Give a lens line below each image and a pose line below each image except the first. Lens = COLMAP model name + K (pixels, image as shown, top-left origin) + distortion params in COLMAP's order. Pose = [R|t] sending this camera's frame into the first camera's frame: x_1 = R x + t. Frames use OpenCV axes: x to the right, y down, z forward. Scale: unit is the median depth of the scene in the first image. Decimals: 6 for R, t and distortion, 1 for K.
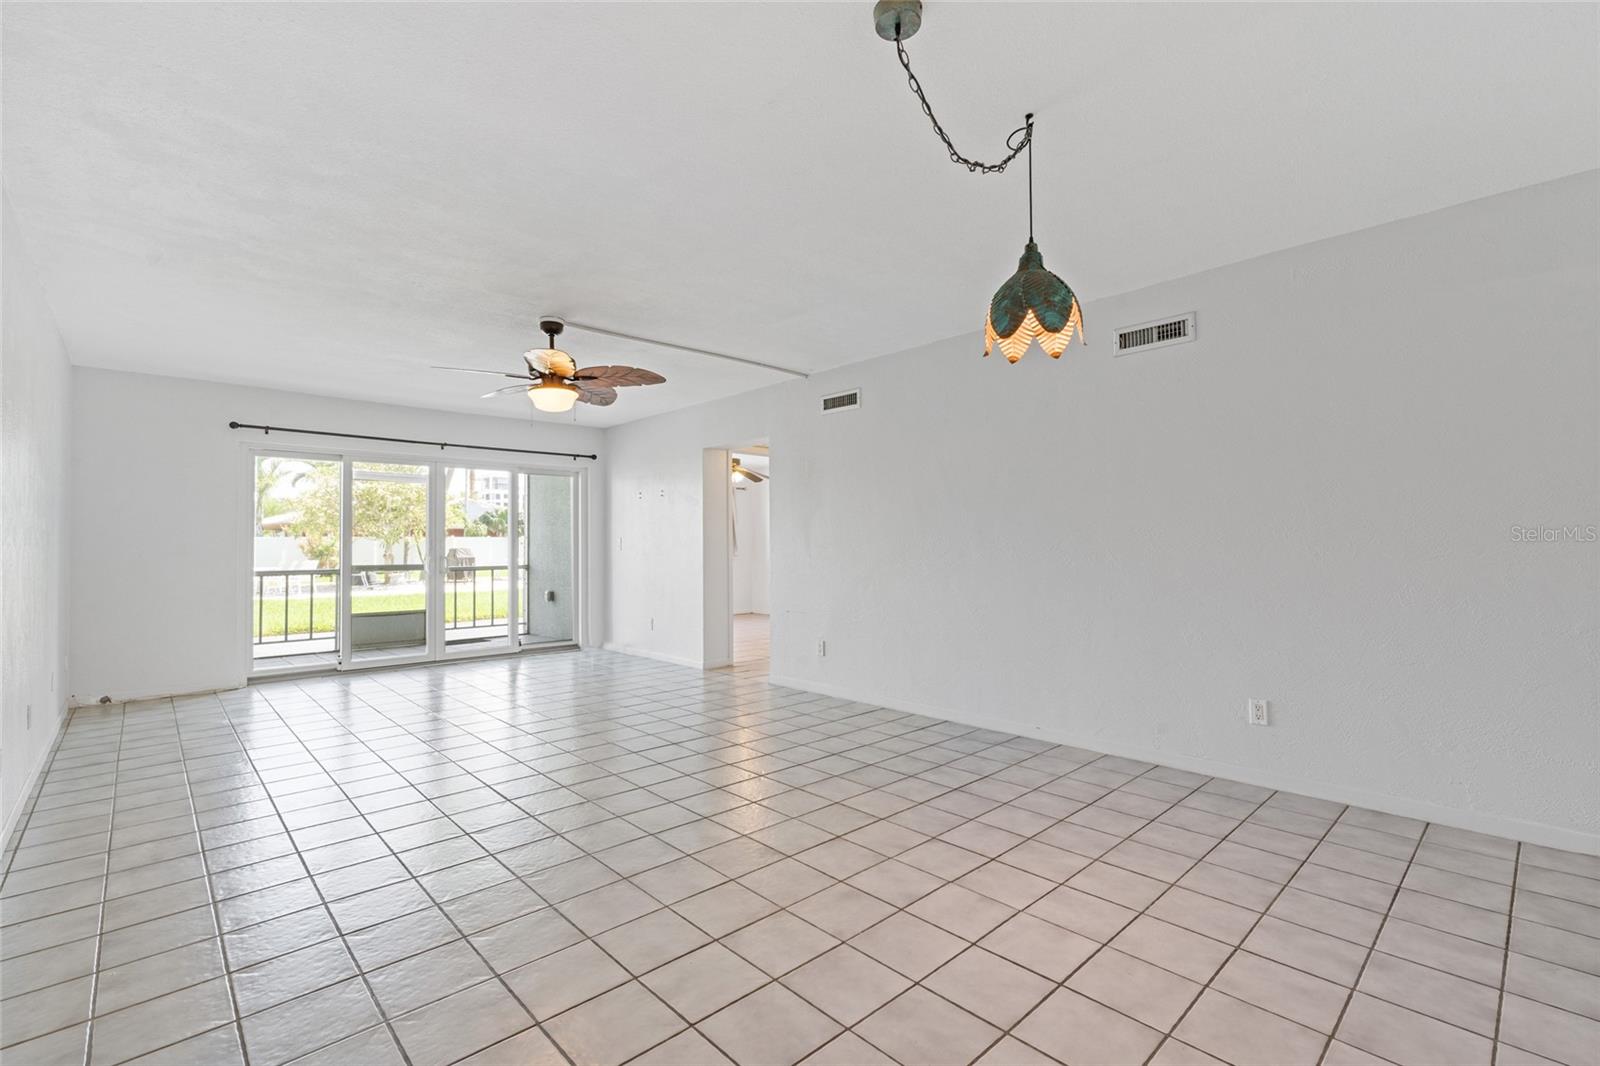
lens RADIAL K [[712.5, 0, 796.3], [0, 712.5, 537.0], [0, 0, 1]] dist [-0.007114, 0.001100]
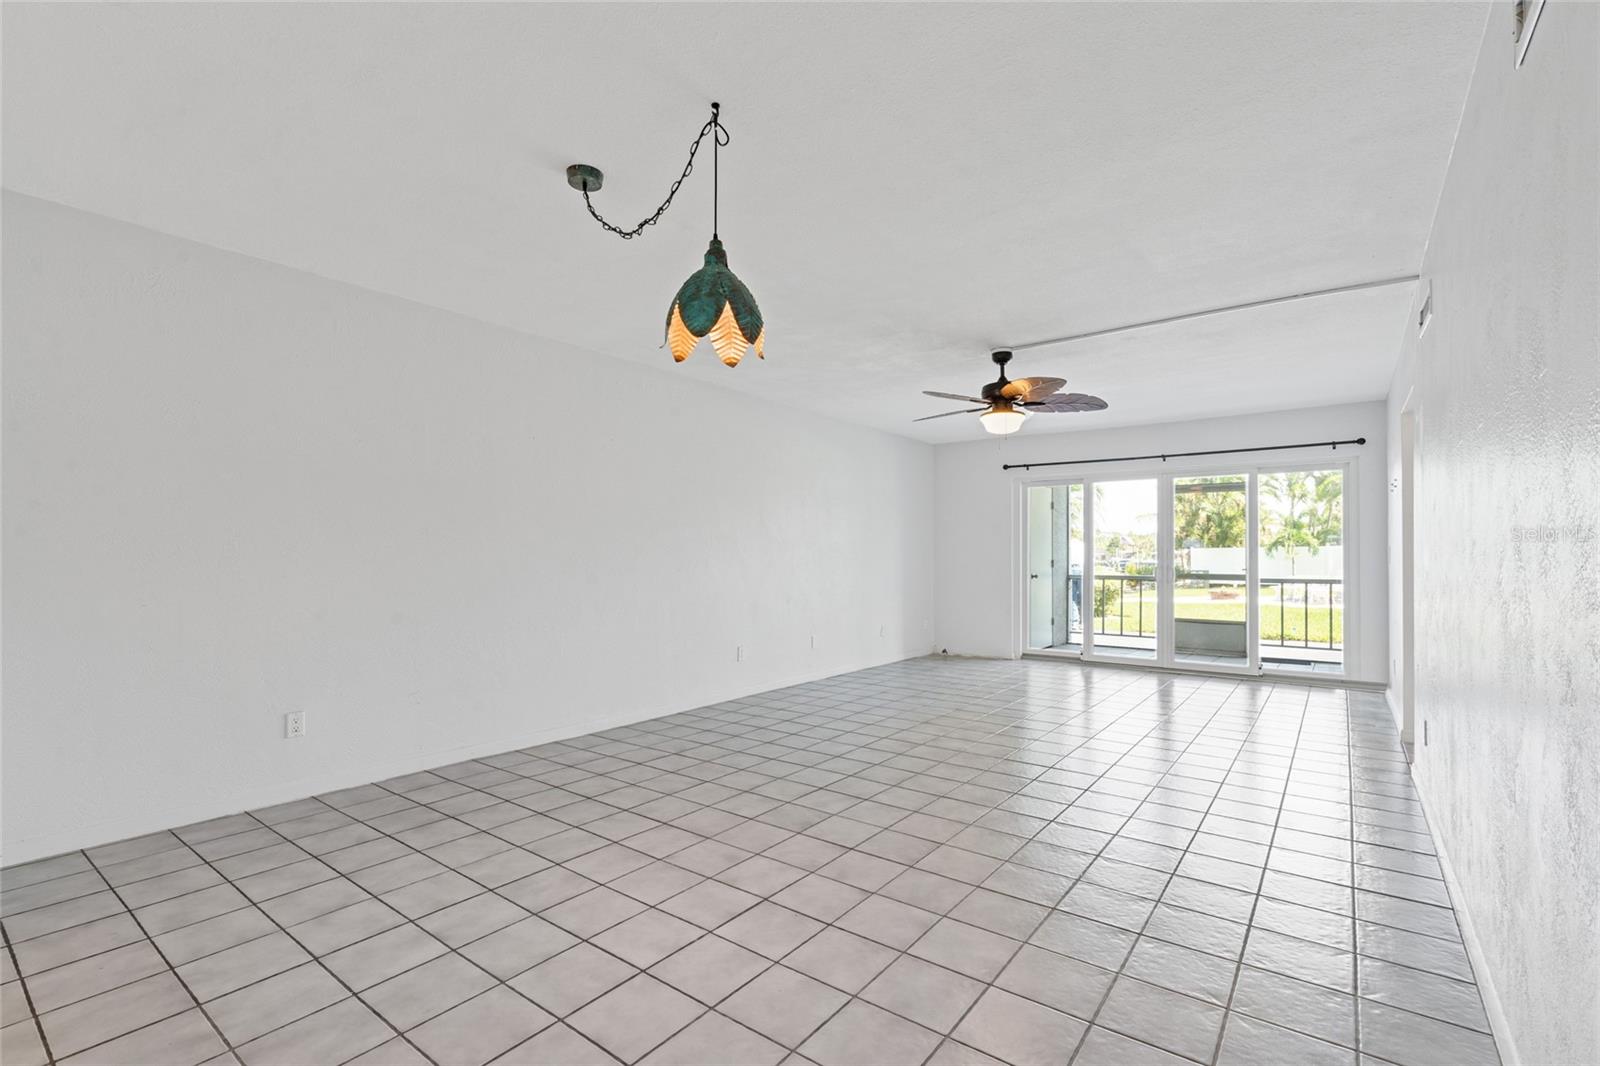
lens RADIAL K [[712.5, 0, 797.7], [0, 712.5, 542.3], [0, 0, 1]] dist [-0.007114, 0.001100]
pose [[0.174452, -0.013927, -0.984567, 0.346340], [0.009296, 0.999879, -0.012496, 0.001395], [0.984622, -0.006973, 0.174561, 0.253284]]
